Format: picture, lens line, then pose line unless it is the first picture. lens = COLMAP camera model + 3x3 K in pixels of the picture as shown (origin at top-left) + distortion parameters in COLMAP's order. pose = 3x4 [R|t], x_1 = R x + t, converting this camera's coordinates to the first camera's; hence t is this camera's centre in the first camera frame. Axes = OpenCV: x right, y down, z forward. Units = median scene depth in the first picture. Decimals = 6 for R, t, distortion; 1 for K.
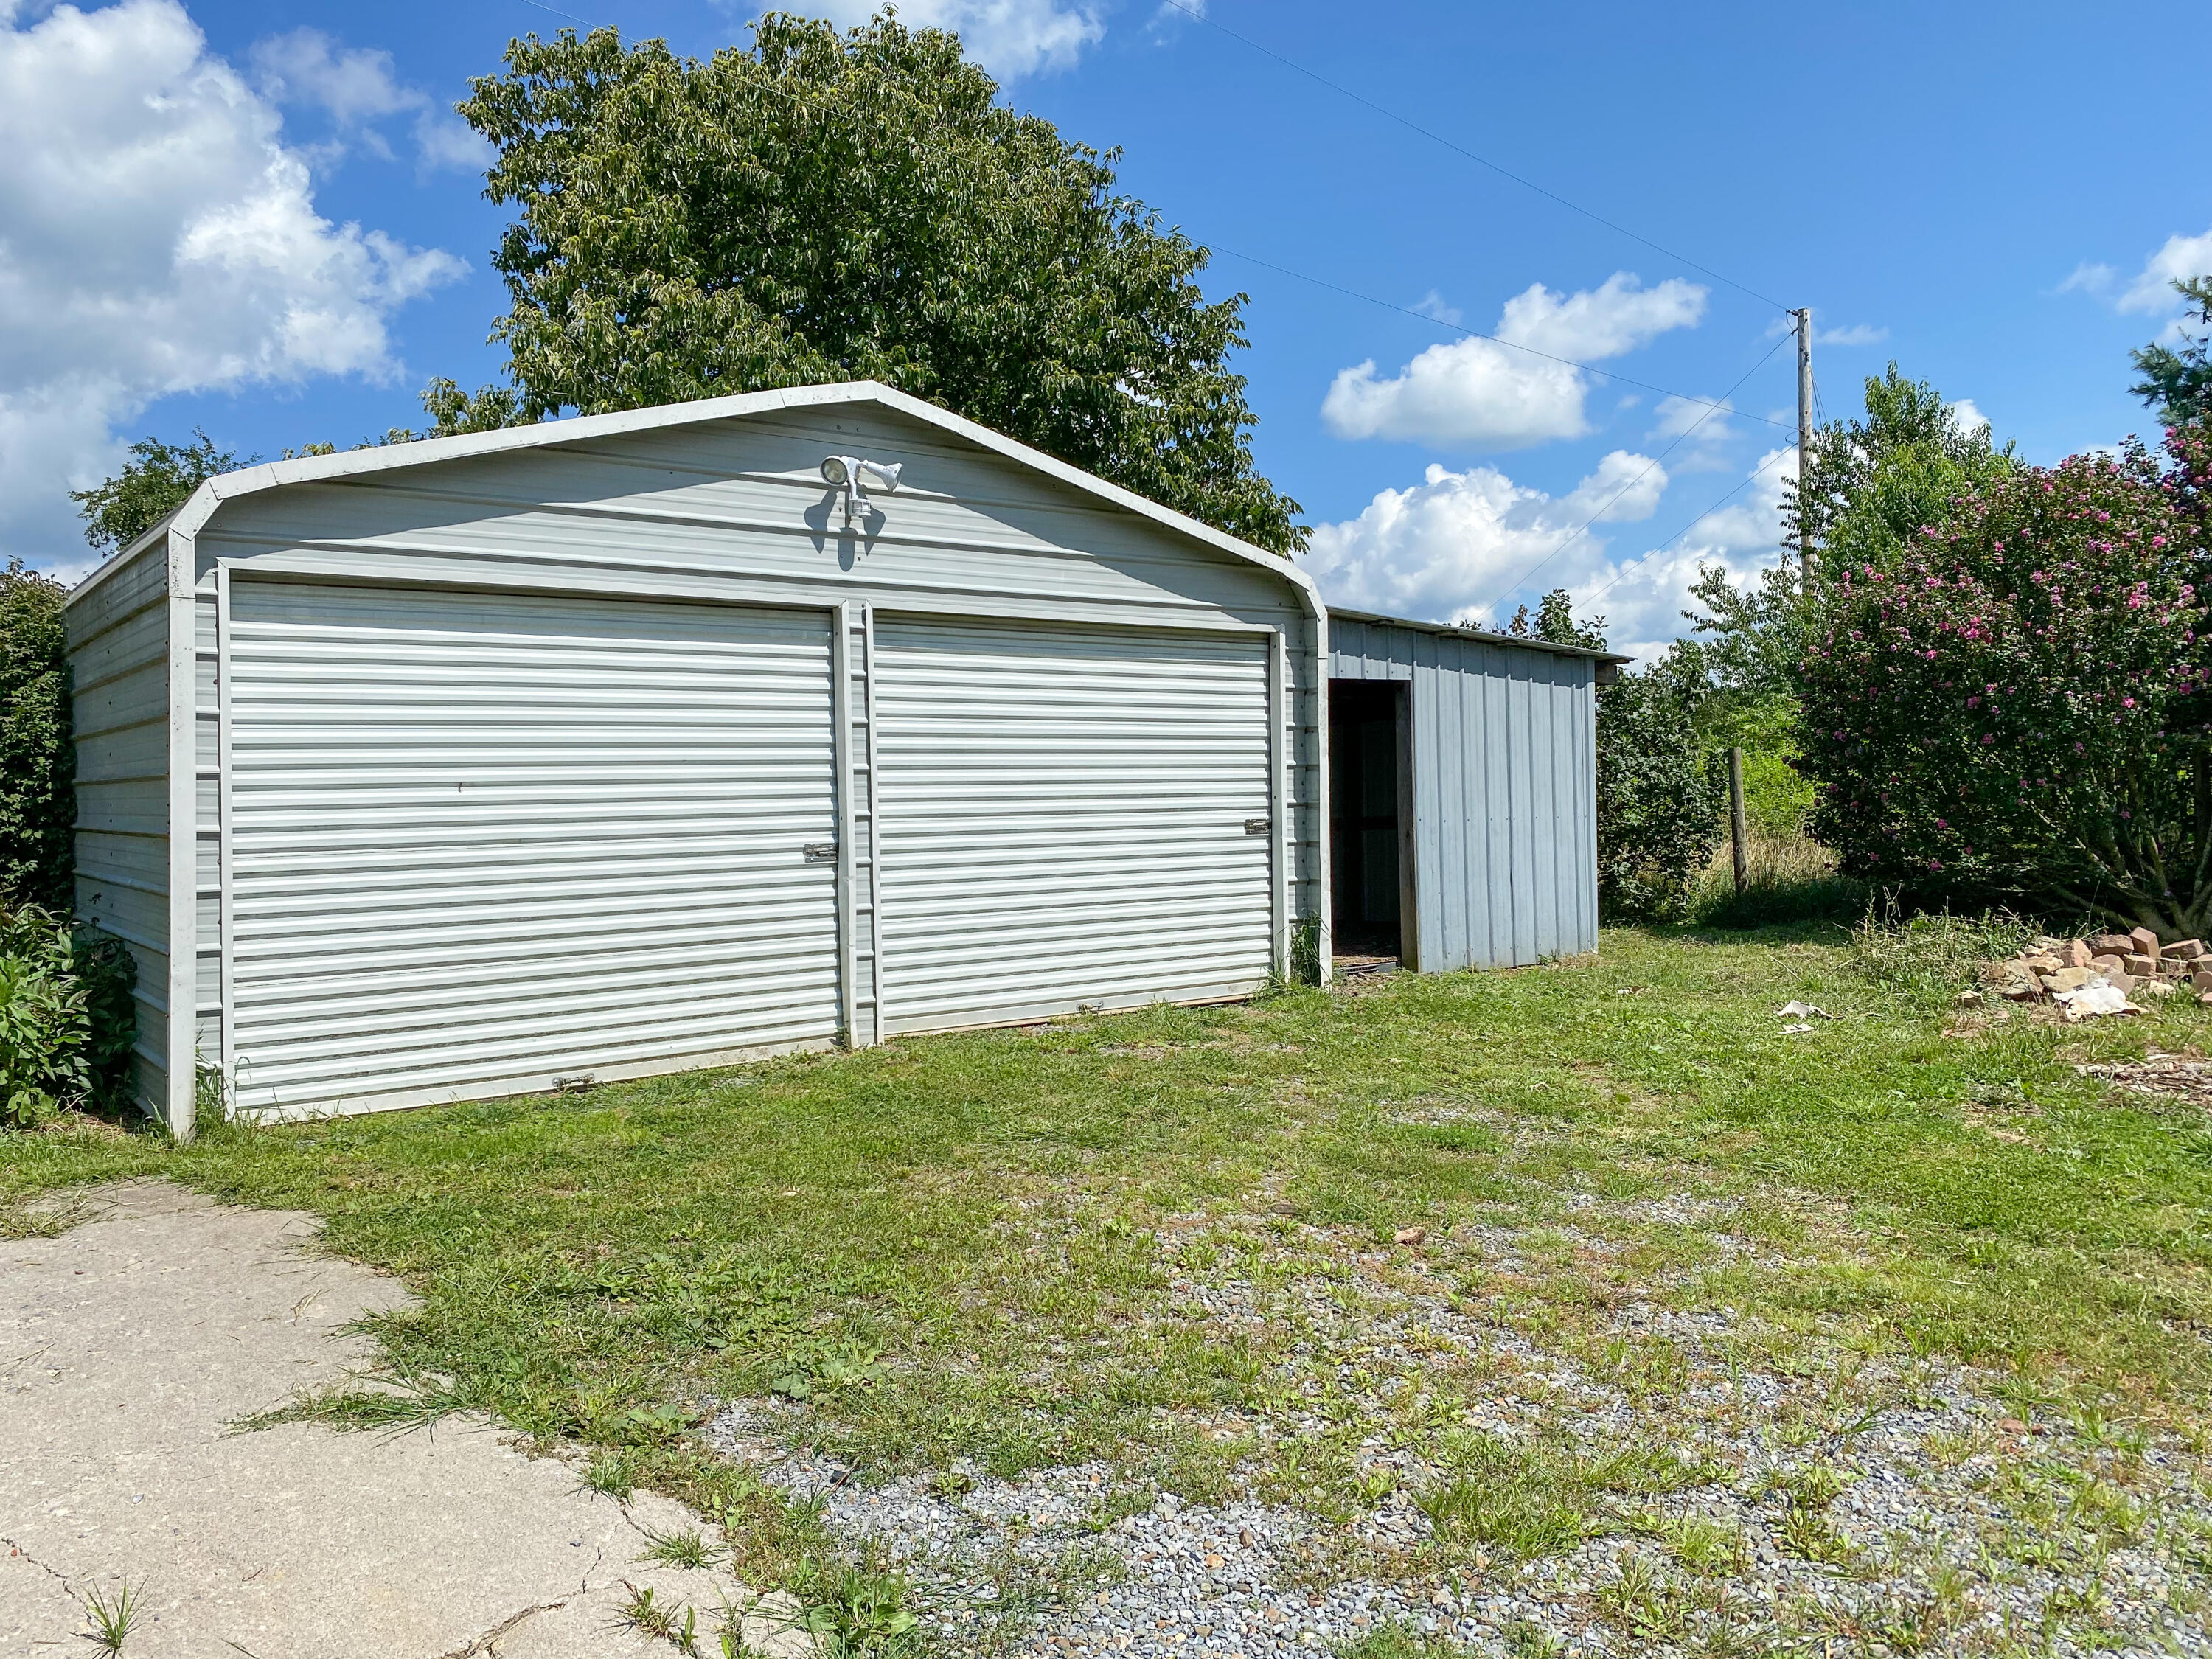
lens RADIAL K [[1764.9, 0, 1102.2], [0, 1764.9, 860.1], [0, 0, 1]] dist [0.112347, -0.437507]
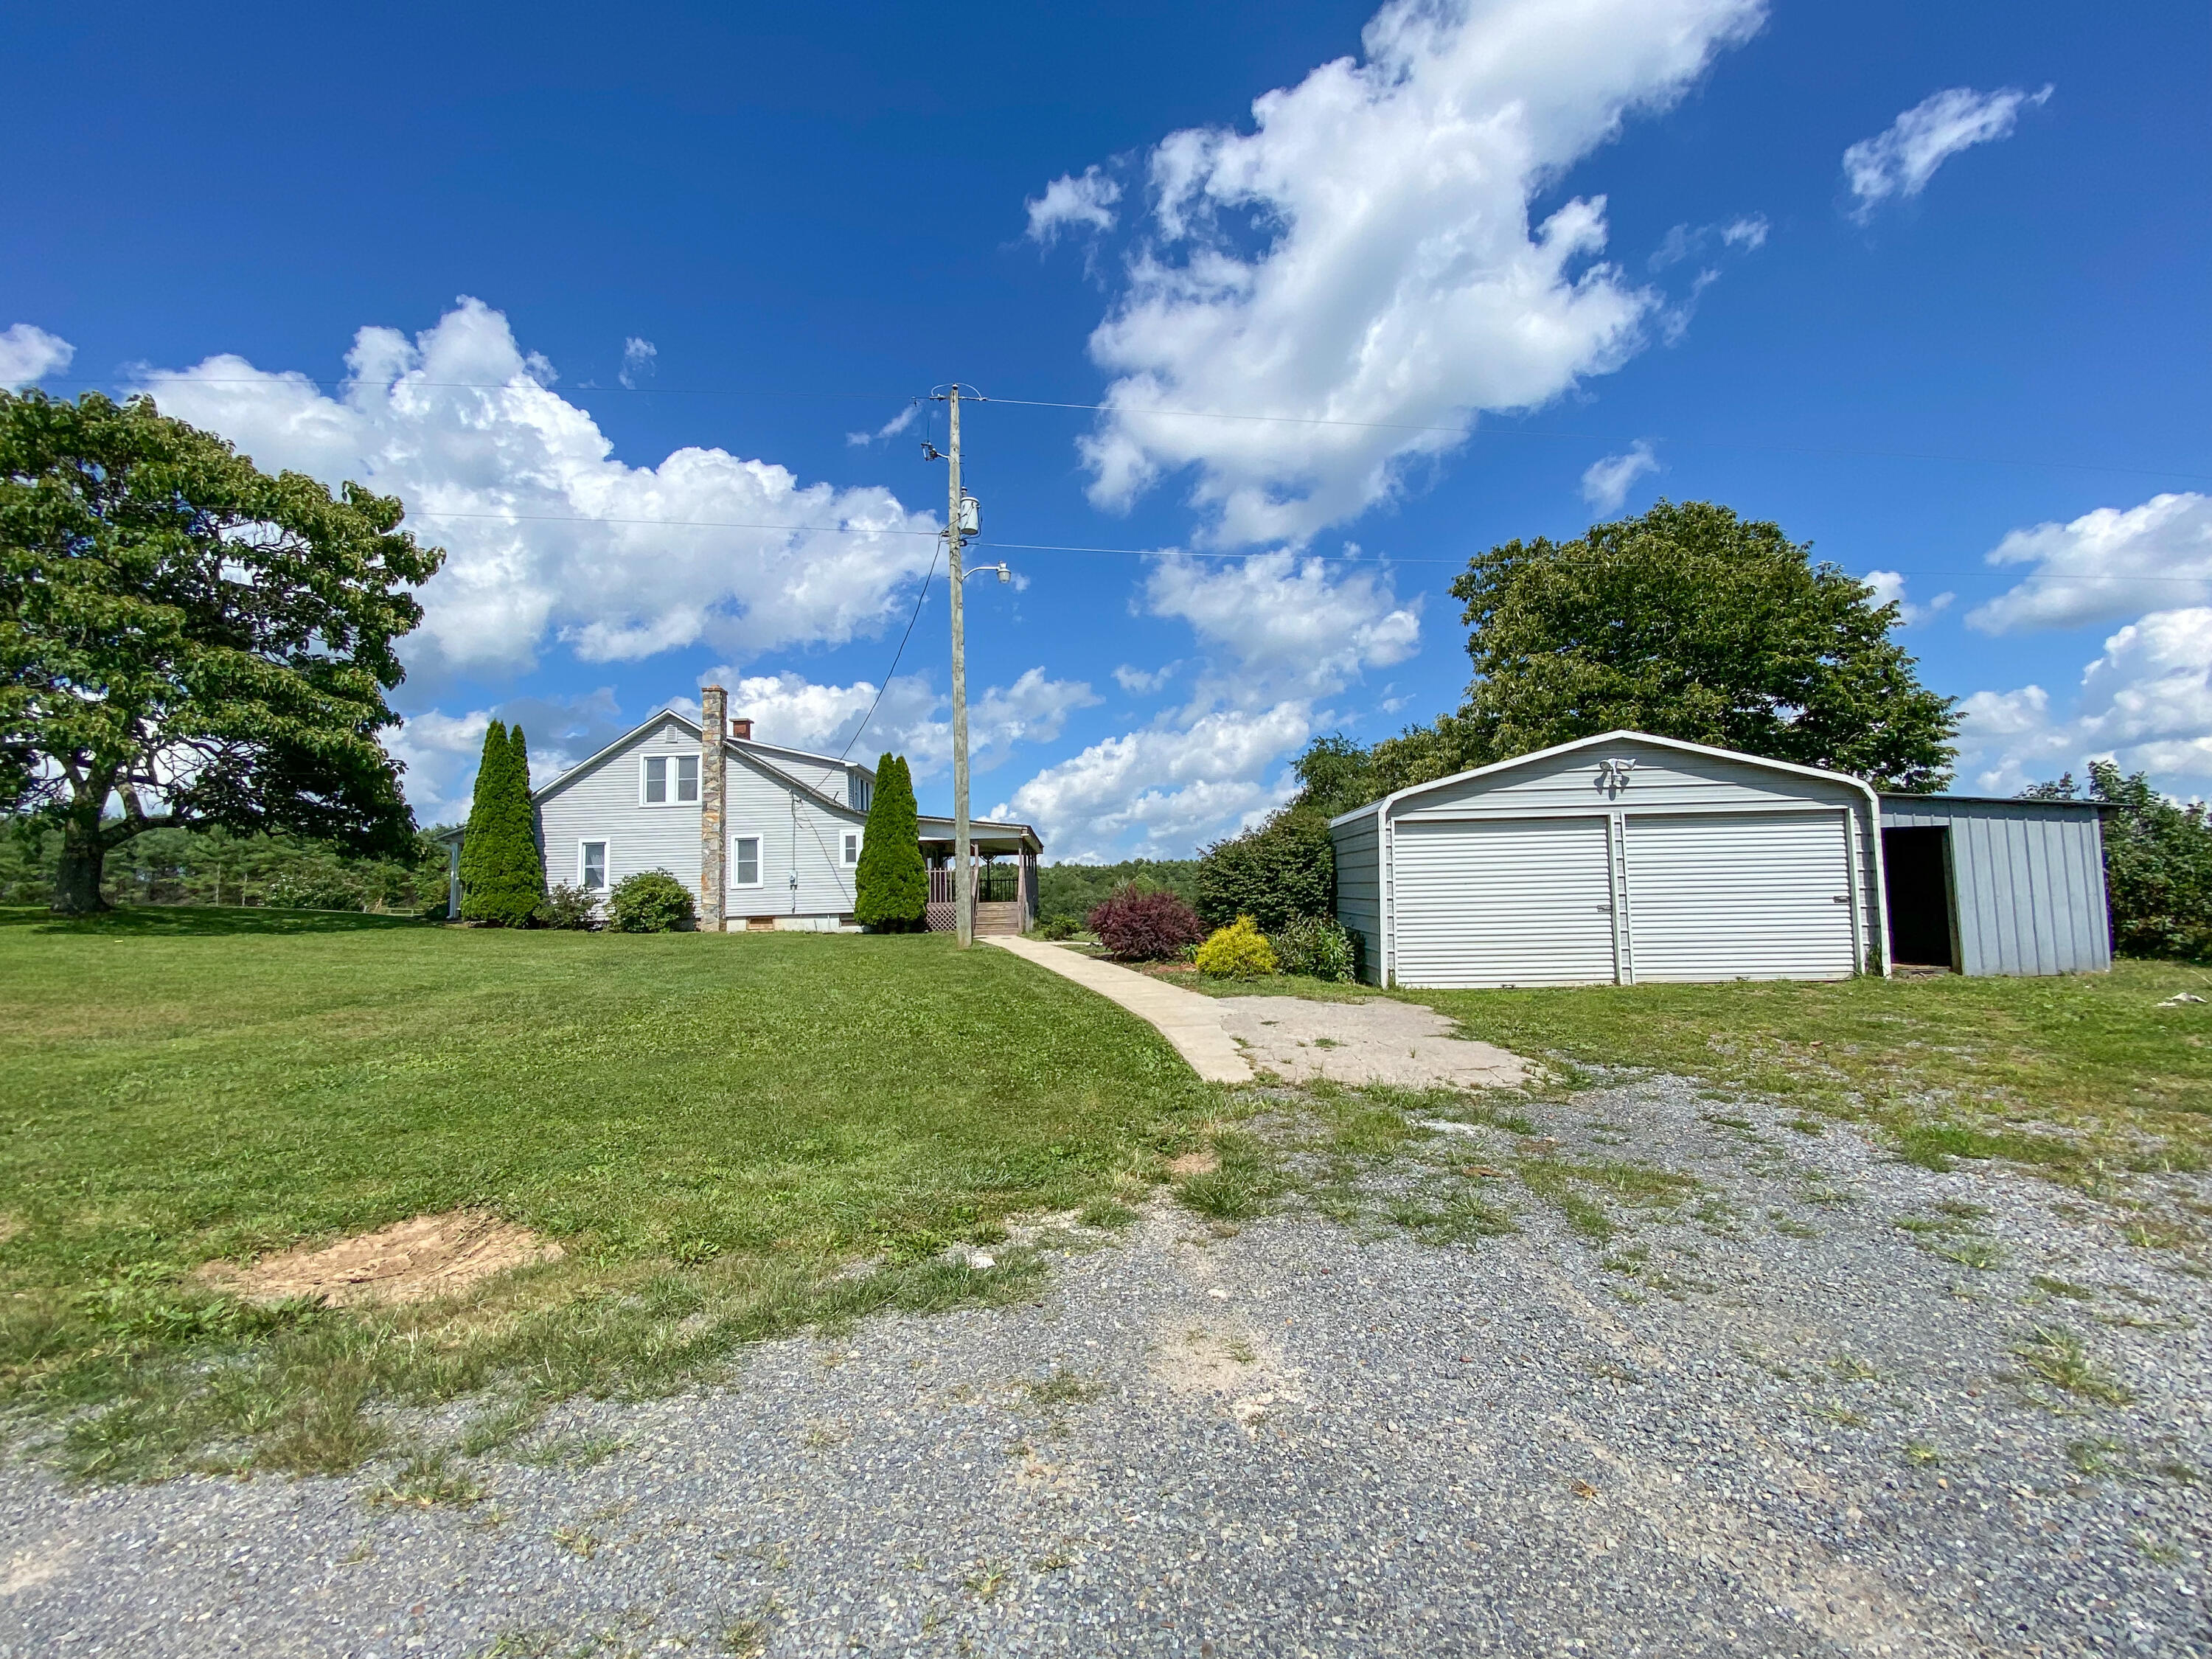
lens RADIAL K [[899.5, 0, 1106.0], [0, 899.5, 829.5], [0, 0, 1]] dist [0.017129, -0.018124]
pose [[0.760125, -0.041304, -0.648463, 0.129500], [-0.017366, 0.996330, -0.083818, 0.003857], [0.649545, 0.074974, 0.756618, -0.426873]]
